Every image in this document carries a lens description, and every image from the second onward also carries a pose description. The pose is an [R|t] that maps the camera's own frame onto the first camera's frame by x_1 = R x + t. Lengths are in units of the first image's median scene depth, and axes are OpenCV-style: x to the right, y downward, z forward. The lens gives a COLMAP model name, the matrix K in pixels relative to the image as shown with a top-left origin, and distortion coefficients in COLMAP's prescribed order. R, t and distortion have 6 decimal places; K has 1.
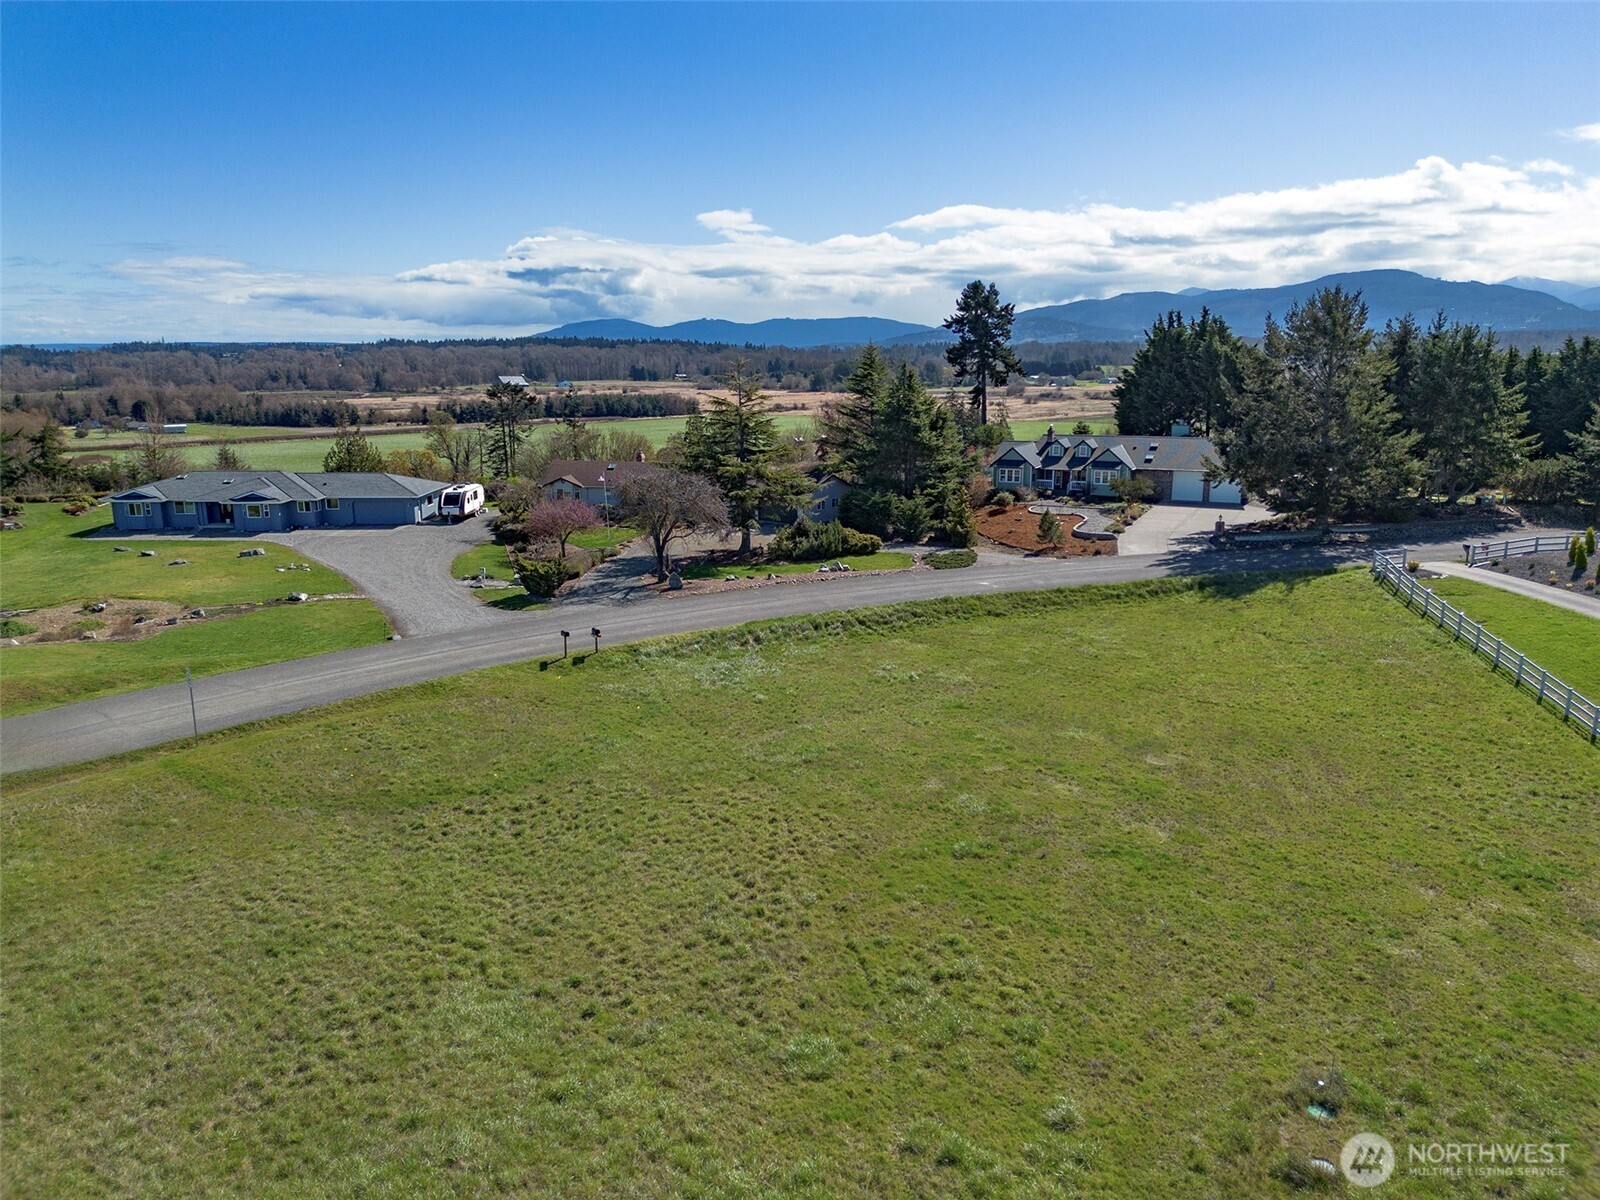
lens RADIAL K [[1117.8, 0, 800.0], [0, 1117.8, 600.0], [0, 0, 1]] dist [0.087186, -0.092576]
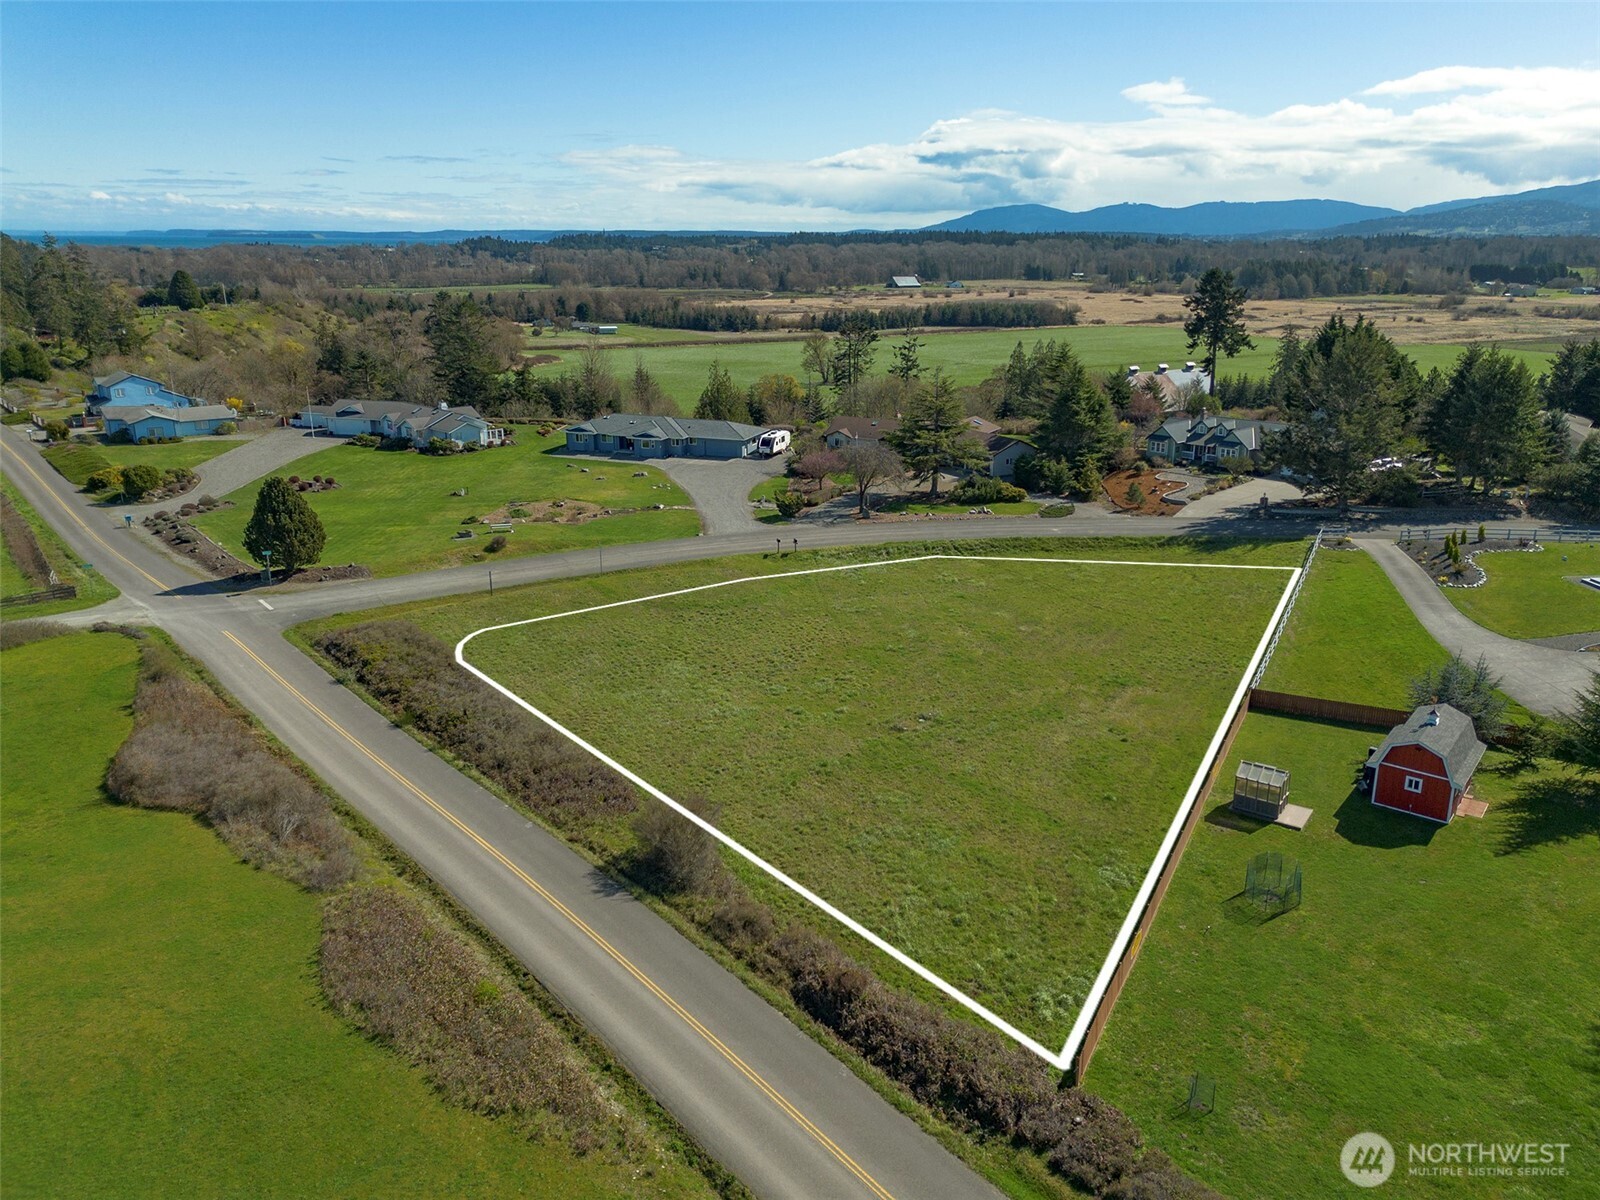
lens RADIAL K [[1144.0, 0, 820.3], [0, 1144.0, 594.5], [0, 0, 1]] dist [0.167886, -0.219133]
pose [[0.948256, 0.097751, -0.302086, 0.239193], [-0.074404, 0.993349, 0.087878, -0.028926], [0.308667, -0.060854, 0.949222, -0.430790]]
